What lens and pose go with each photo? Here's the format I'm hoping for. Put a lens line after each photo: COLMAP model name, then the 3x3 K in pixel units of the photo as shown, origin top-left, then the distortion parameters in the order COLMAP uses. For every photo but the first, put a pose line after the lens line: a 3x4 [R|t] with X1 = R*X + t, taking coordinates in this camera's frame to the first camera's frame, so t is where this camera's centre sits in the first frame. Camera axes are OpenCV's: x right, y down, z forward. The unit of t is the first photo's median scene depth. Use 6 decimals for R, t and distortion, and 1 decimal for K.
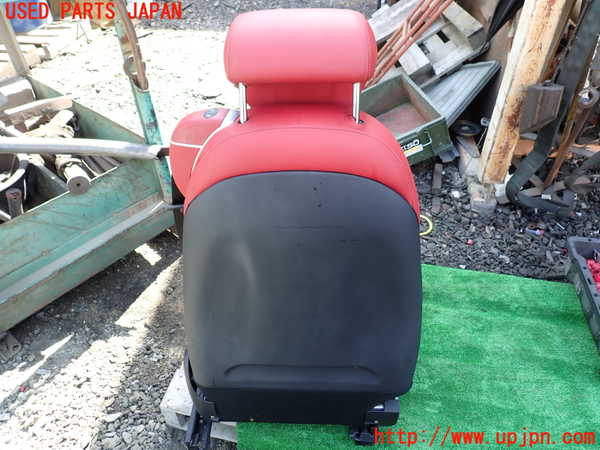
lens RADIAL K [[441.6, 0, 302.1], [0, 441.6, 226.7], [0, 0, 1]] dist [0.000114, 0.001542]
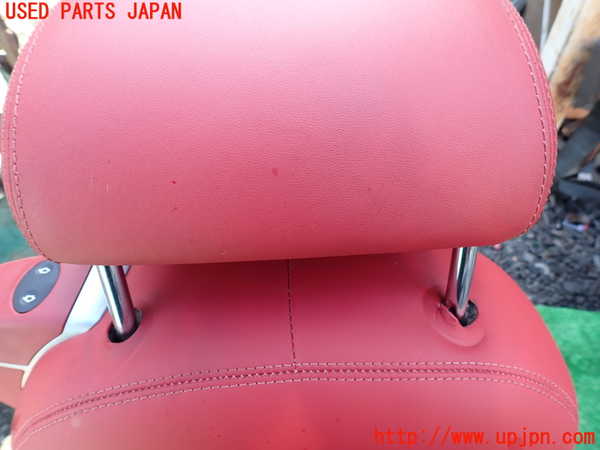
lens RADIAL K [[441.6, 0, 297.1], [0, 441.6, 223.0], [0, 0, 1]] dist [0.000114, 0.001542]
pose [[0.997942, -0.048520, 0.041933, -0.006142], [0.042370, 0.989690, 0.136817, -0.131448], [-0.048139, -0.134758, 0.989708, 0.250959]]
